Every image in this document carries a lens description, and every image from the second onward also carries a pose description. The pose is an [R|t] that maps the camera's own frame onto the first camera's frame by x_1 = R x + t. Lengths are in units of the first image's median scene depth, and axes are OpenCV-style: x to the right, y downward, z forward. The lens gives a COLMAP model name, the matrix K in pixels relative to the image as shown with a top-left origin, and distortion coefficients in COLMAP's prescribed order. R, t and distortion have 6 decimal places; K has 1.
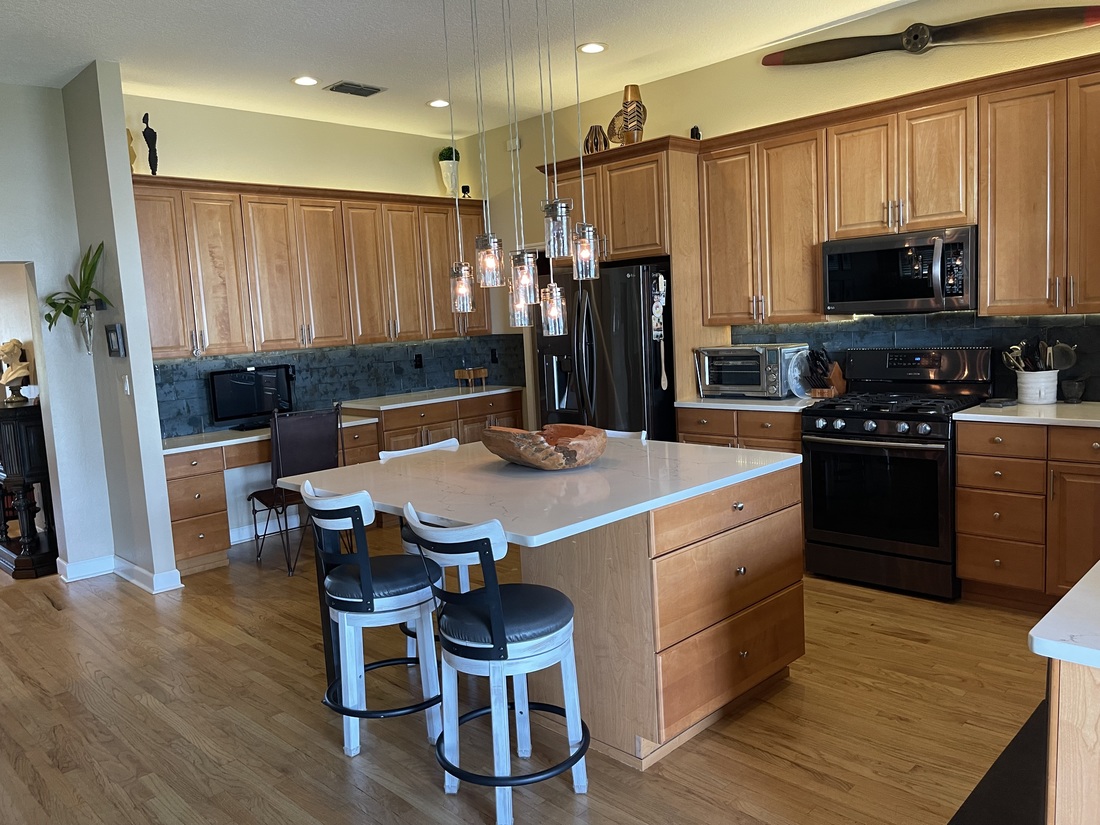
lens RADIAL K [[823.0, 0, 548.9], [0, 823.0, 407.1], [0, 0, 1]] dist [0.019697, -0.014687]
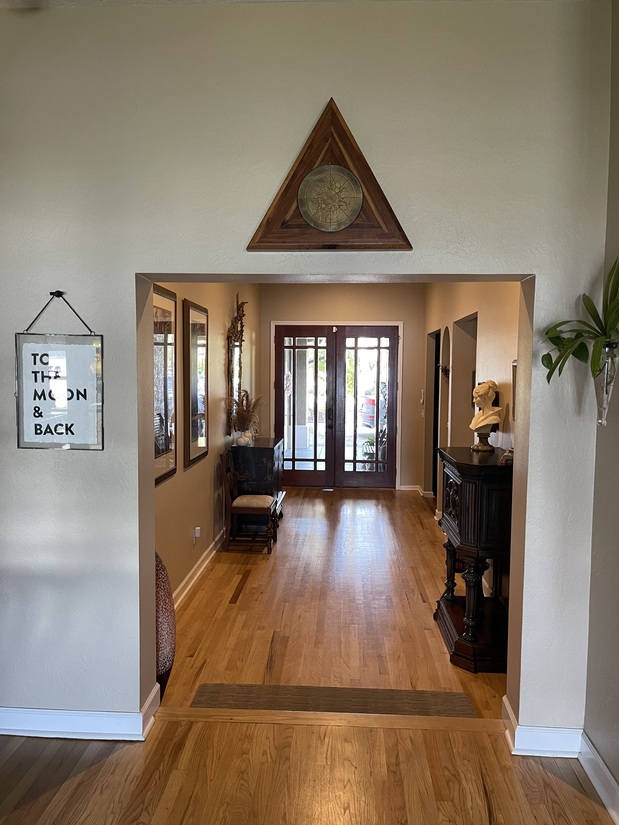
lens RADIAL K [[617.2, 0, 308.3], [0, 617.2, 411.2], [0, 0, 1]] dist [0.019697, -0.014687]
pose [[0.657210, 0.111597, -0.745400, -0.279200], [-0.126548, 0.991276, 0.036832, -0.048806], [0.743007, 0.070122, 0.665600, 0.420714]]
